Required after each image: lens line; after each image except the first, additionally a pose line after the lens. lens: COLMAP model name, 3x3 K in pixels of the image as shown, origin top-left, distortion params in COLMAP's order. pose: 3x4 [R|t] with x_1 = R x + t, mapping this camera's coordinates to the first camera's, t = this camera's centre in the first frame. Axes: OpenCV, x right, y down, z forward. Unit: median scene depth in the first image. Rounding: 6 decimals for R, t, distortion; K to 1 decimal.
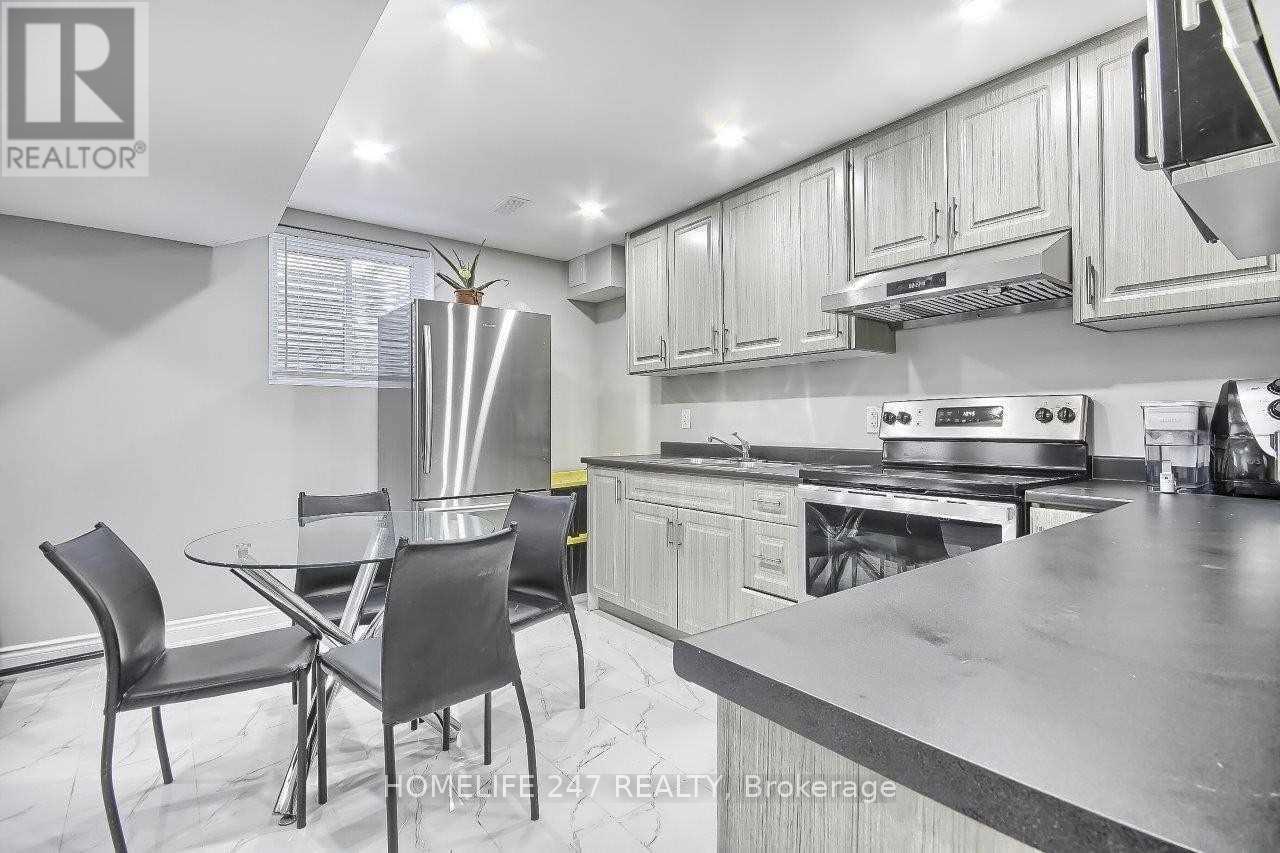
lens RADIAL K [[605.7, 0, 634.1], [0, 605.7, 424.9], [0, 0, 1]] dist [-0.007366, -0.001065]
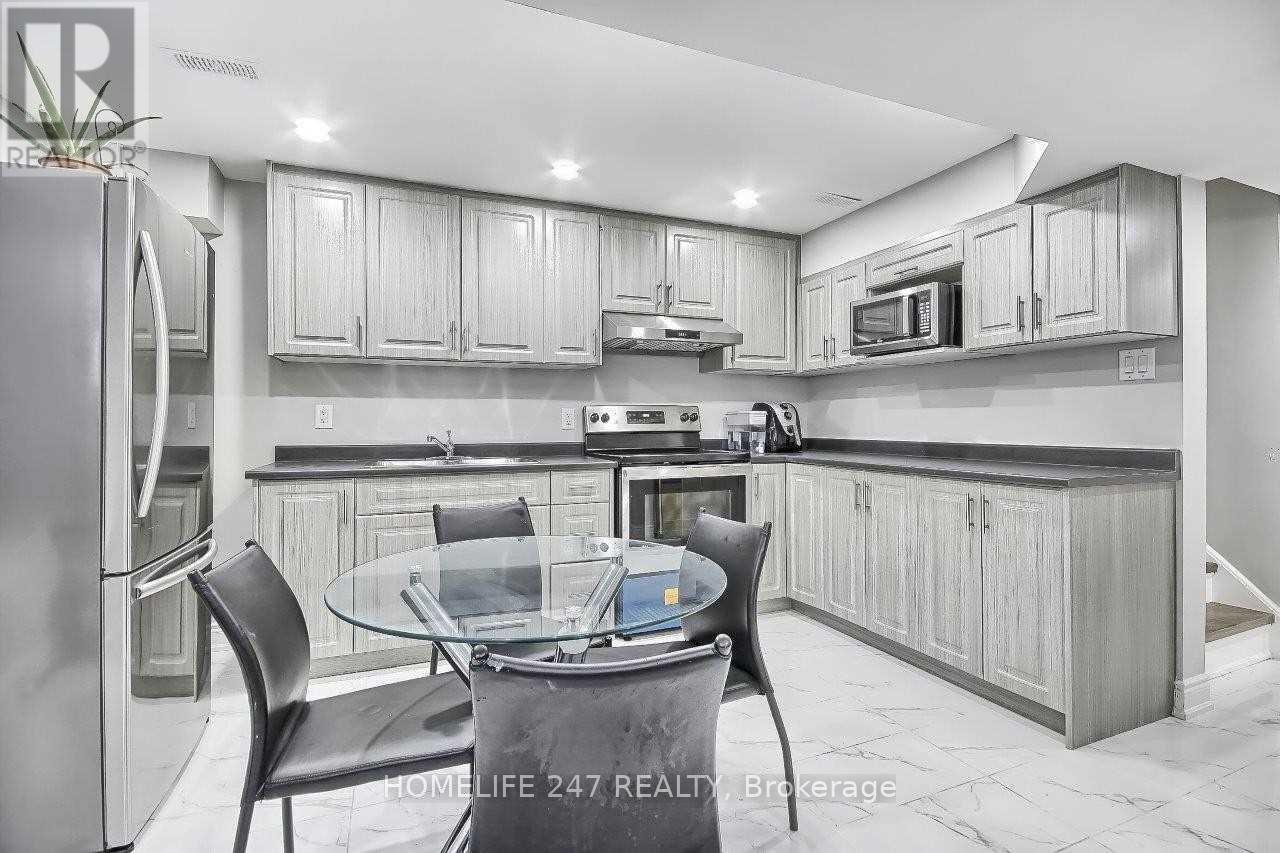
lens RADIAL K [[605.7, 0, 635.1], [0, 605.7, 422.5], [0, 0, 1]] dist [-0.007366, -0.001065]
pose [[0.259207, 0.000209, 0.965822, -0.844326], [0.003035, 0.999995, -0.001031, 0.001047], [-0.965817, 0.003198, 0.259205, 0.538761]]
